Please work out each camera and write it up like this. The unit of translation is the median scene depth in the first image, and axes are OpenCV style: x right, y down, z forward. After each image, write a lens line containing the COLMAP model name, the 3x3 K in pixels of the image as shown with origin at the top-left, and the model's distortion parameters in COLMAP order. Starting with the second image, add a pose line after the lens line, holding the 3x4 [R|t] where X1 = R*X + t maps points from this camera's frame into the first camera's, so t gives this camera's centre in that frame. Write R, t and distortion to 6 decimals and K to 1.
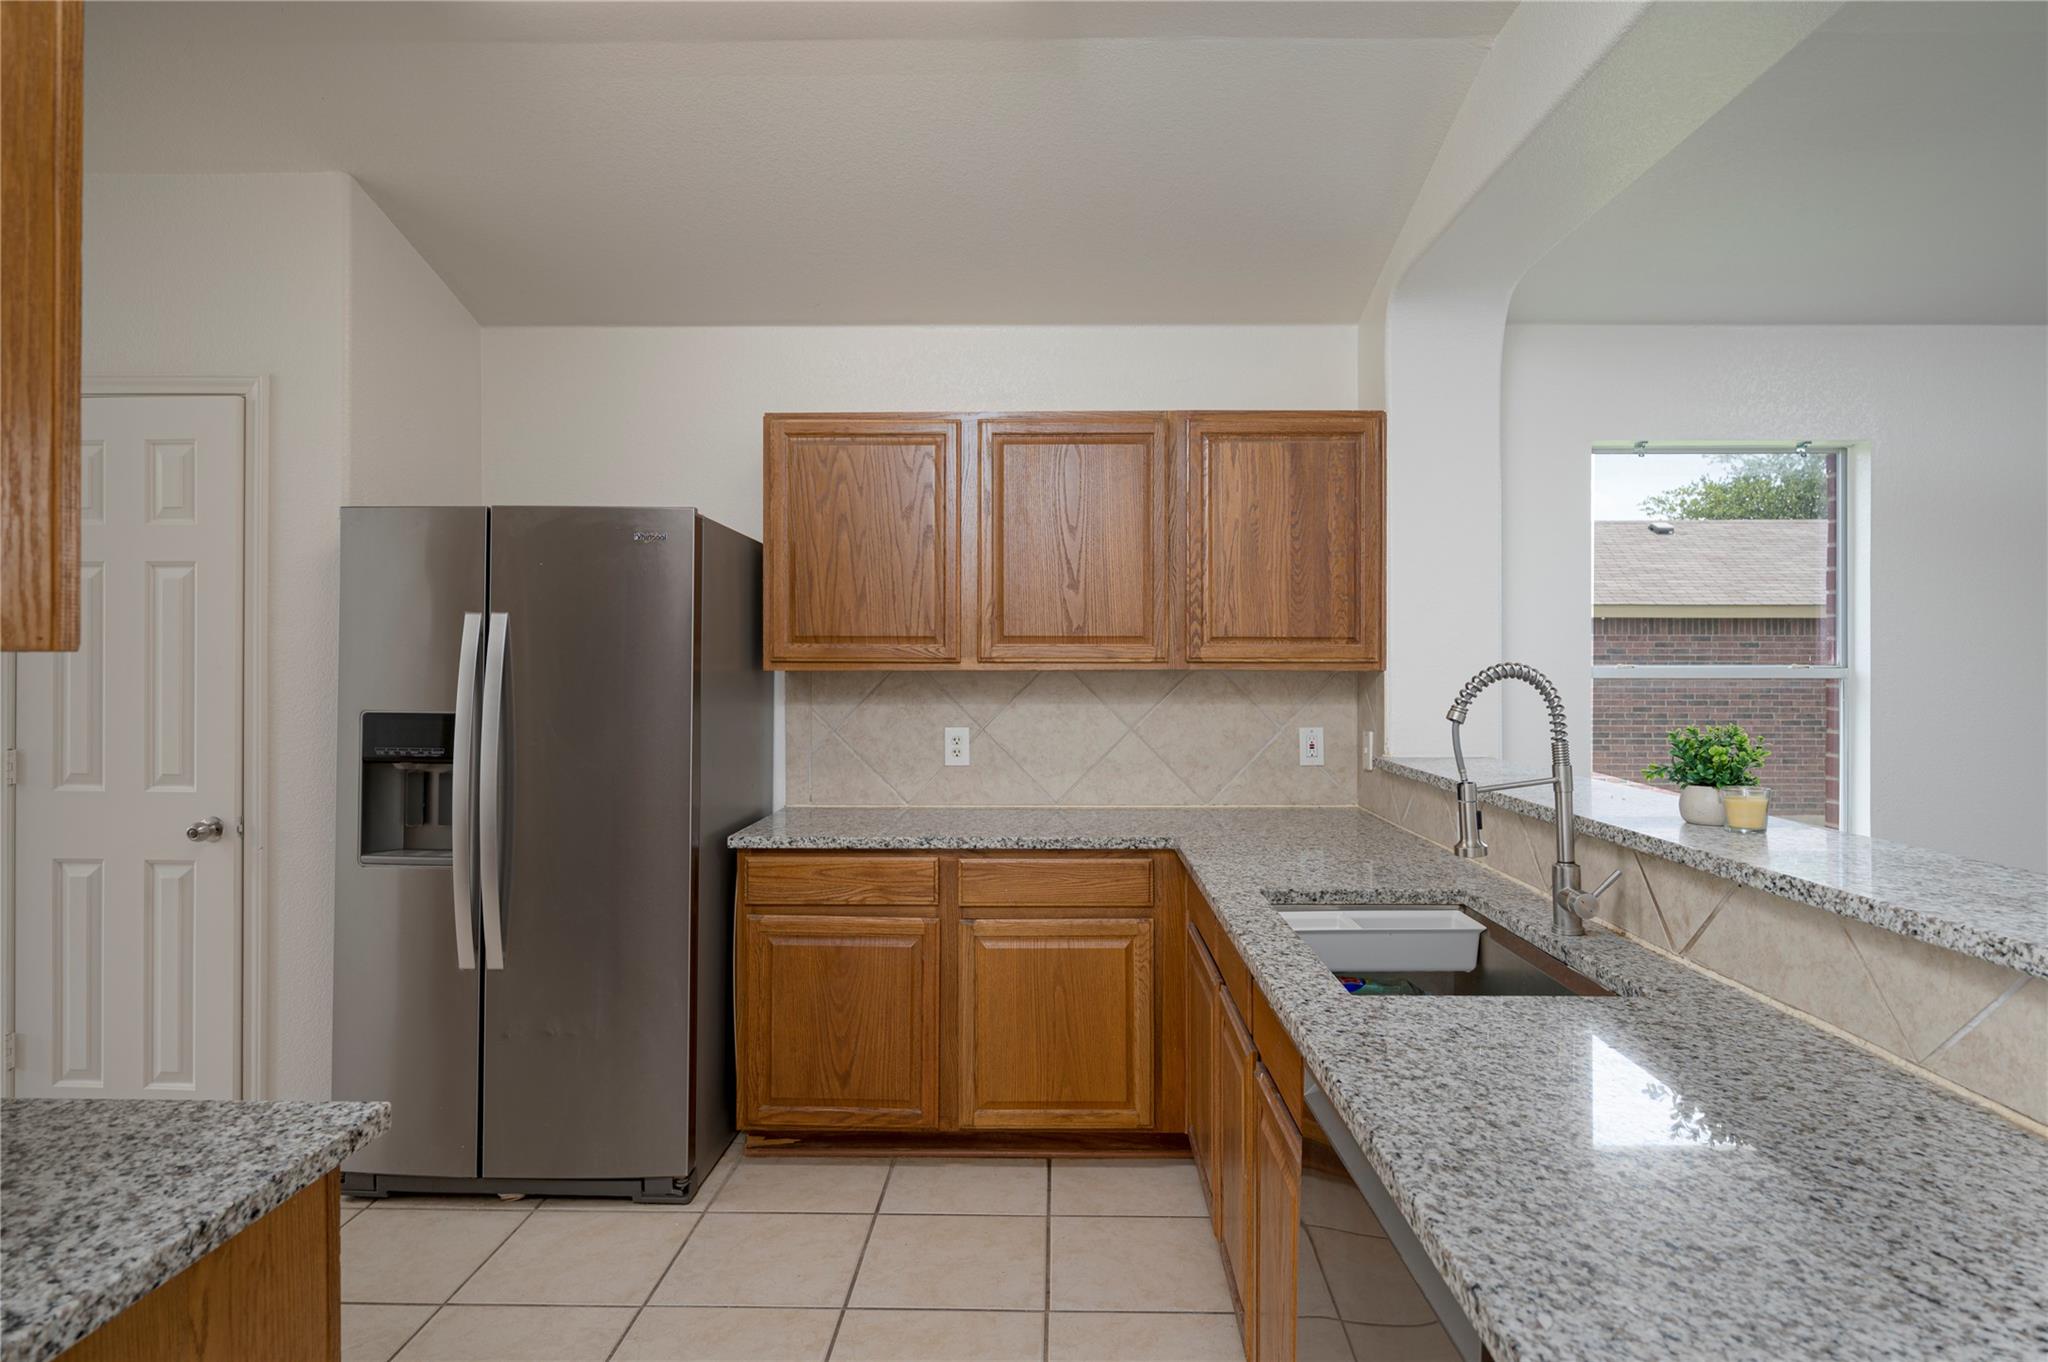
lens RADIAL K [[1083.2, 0, 1036.3], [0, 1083.2, 672.9], [0, 0, 1]] dist [0.006520, -0.000041]
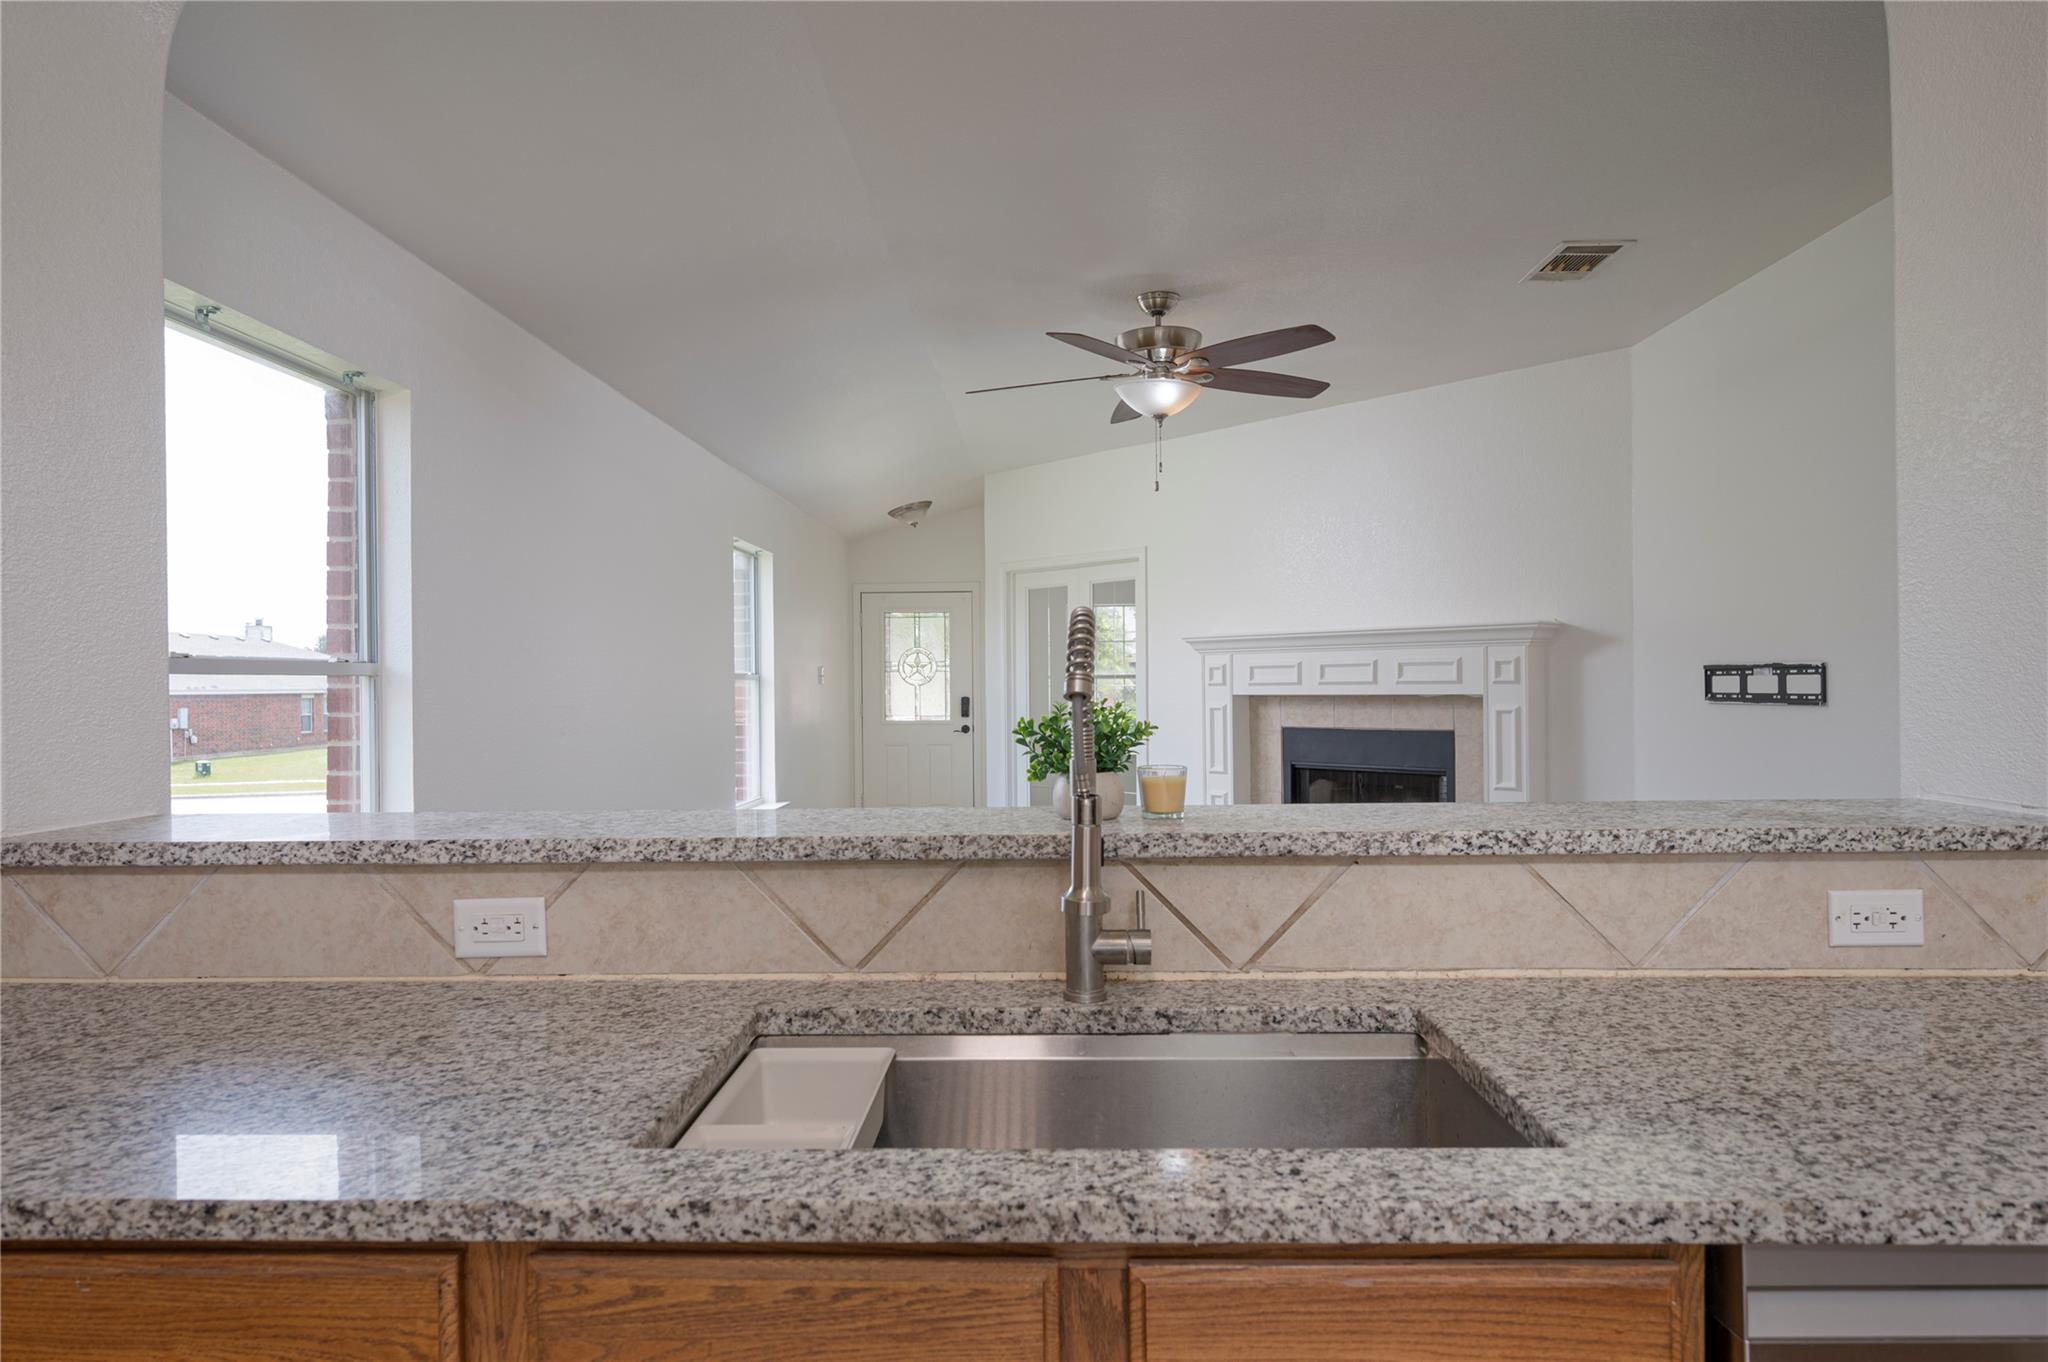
lens RADIAL K [[1212.1, 0, 1018.4], [0, 1212.1, 678.0], [0, 0, 1]] dist [0.003876, -0.001663]
pose [[0.031351, 0.000286, 0.999508, -0.401591], [0.015163, 0.999885, -0.000762, 0.044271], [-0.999393, 0.015179, 0.031343, 1.377772]]
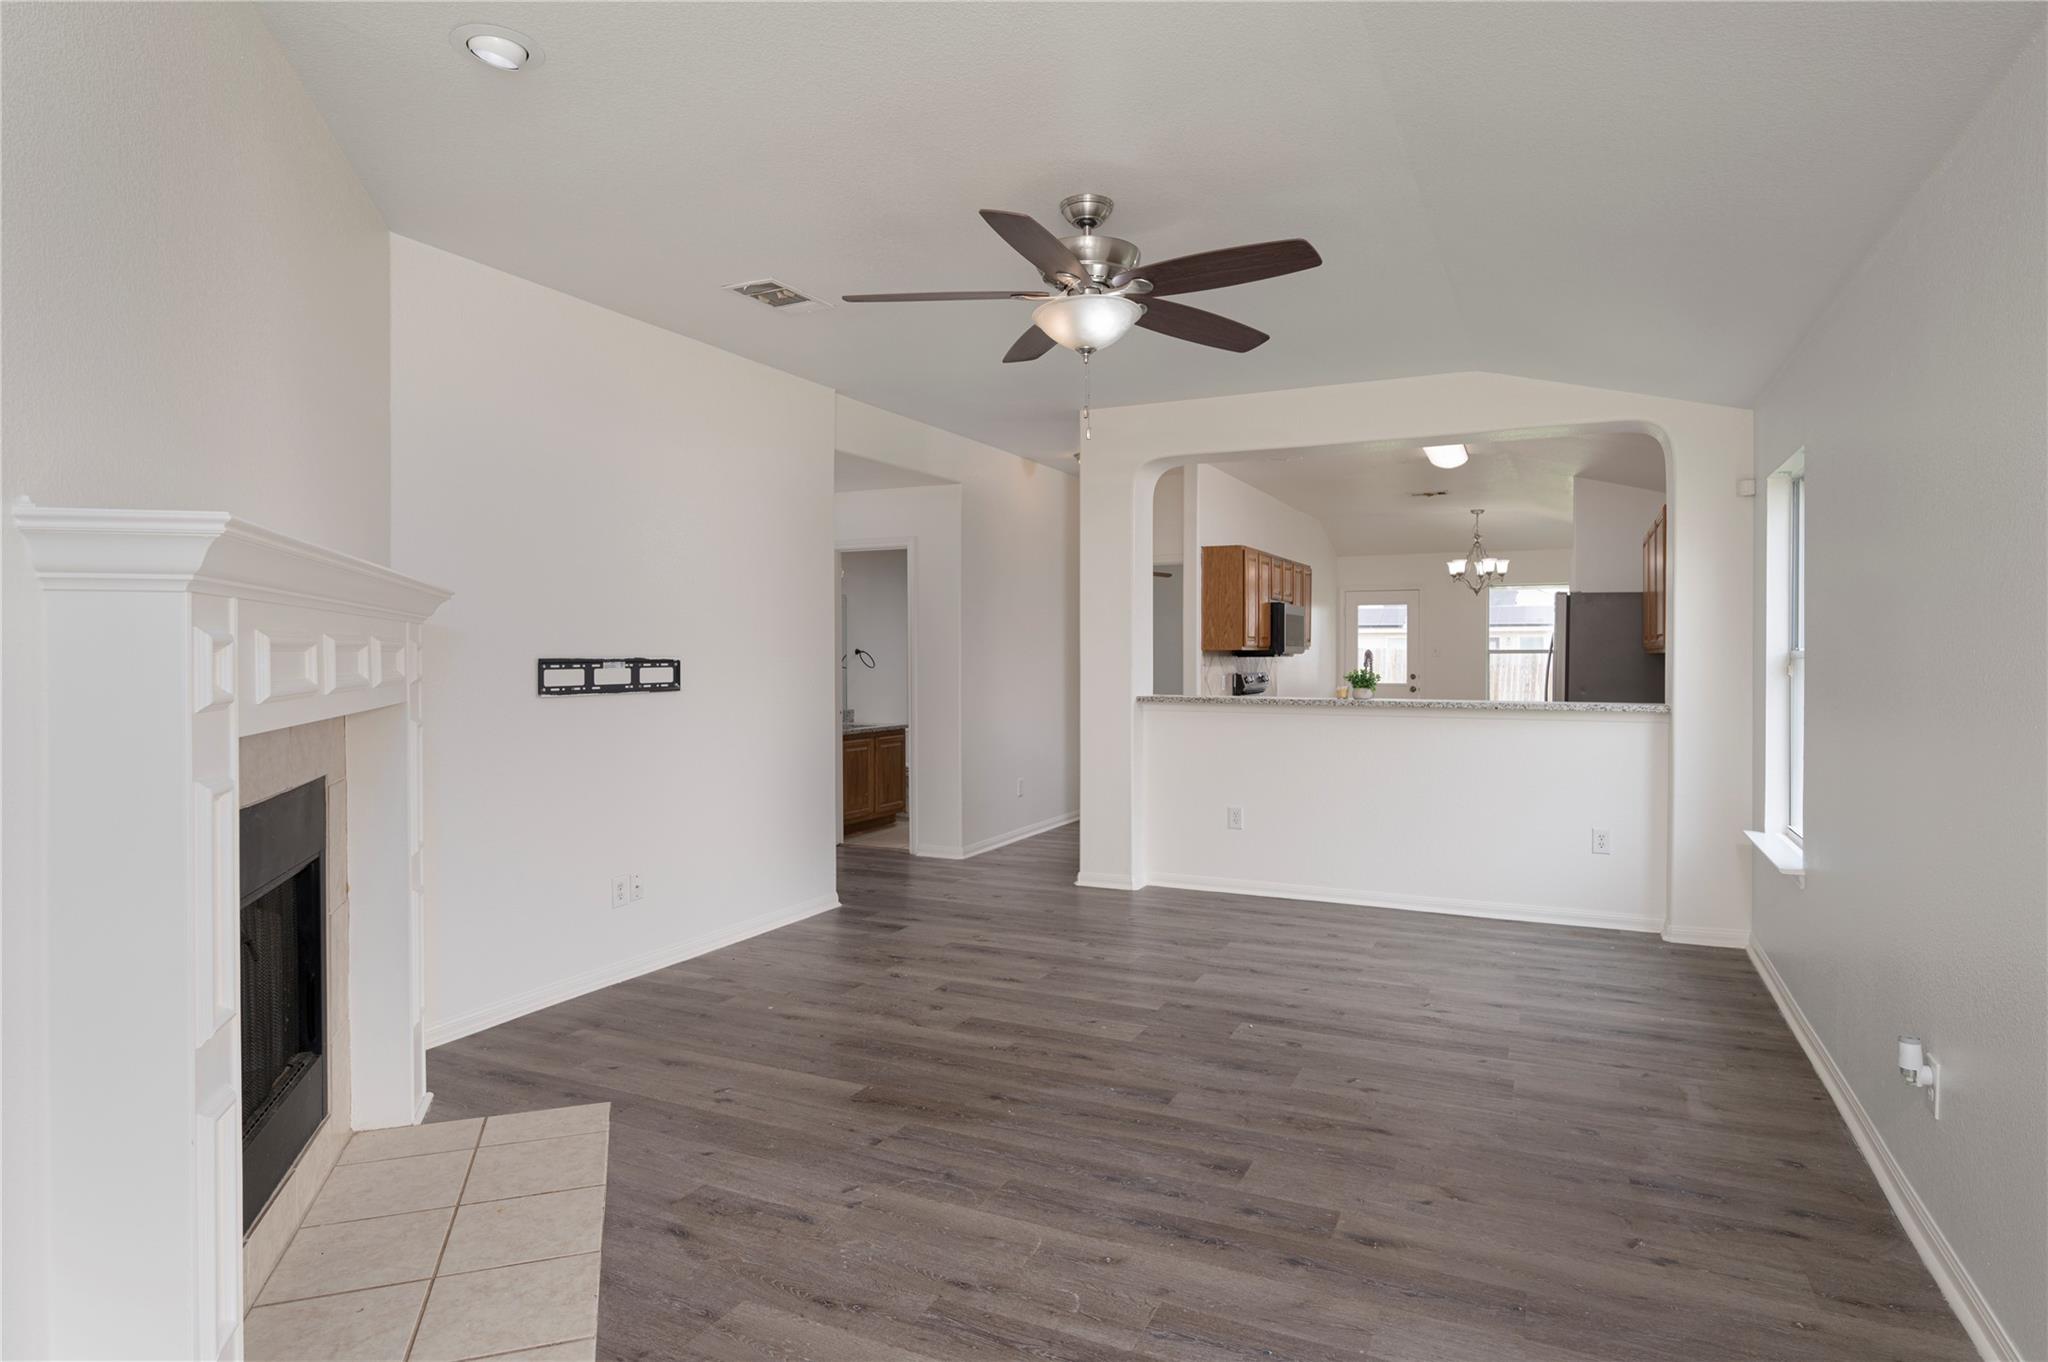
lens RADIAL K [[1083.2, 0, 1014.7], [0, 1083.2, 679.2], [0, 0, 1]] dist [0.006520, -0.000041]
pose [[-0.450956, 0.018007, -0.892364, 5.500770], [-0.005034, 0.999729, 0.022717, 0.016570], [0.892532, 0.014736, -0.450743, 2.049774]]
